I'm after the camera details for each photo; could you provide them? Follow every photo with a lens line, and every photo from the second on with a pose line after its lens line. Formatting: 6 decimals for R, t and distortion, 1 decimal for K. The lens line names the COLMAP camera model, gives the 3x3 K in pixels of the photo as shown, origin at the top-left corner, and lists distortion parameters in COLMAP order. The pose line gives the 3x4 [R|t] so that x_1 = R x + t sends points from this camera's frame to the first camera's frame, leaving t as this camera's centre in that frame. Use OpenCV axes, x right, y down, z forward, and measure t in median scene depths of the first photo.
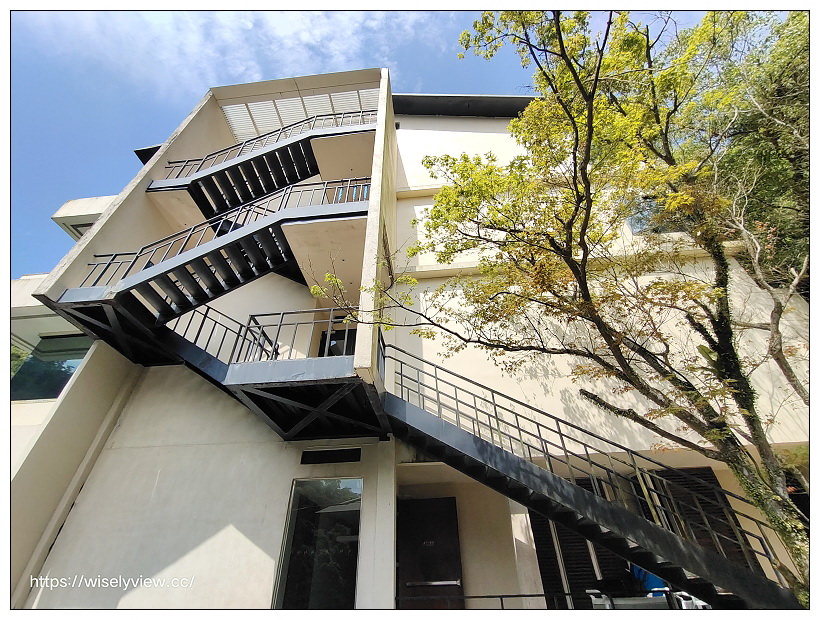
lens RADIAL K [[364.0, 0, 412.2], [0, 364.0, 300.7], [0, 0, 1]] dist [-0.032472, 0.018537]
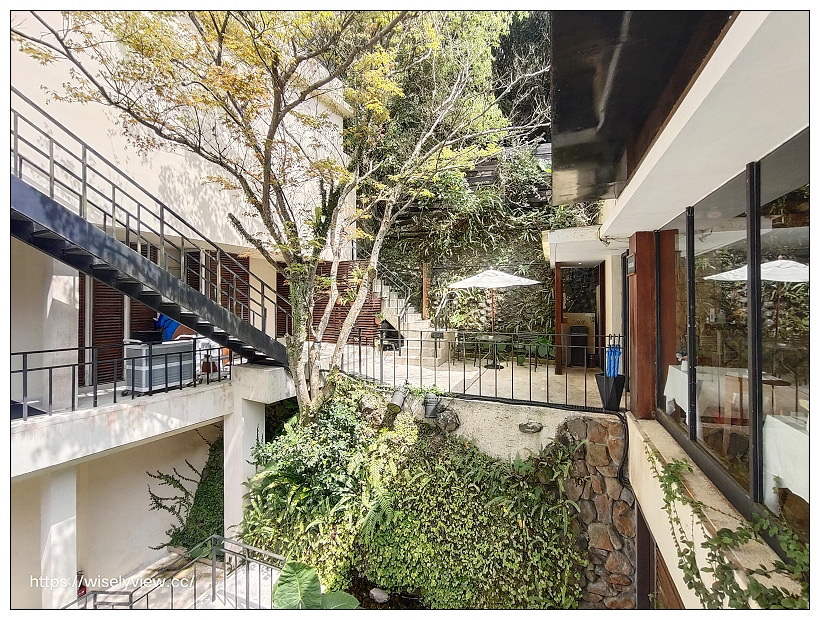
lens RADIAL K [[364.0, 0, 412.2], [0, 364.0, 300.7], [0, 0, 1]] dist [-0.032472, 0.018537]
pose [[0.381894, 0.030758, 0.923694, -0.238716], [-0.598540, 0.769768, 0.221829, -0.091428], [-0.704207, -0.637583, 0.312380, 0.088894]]
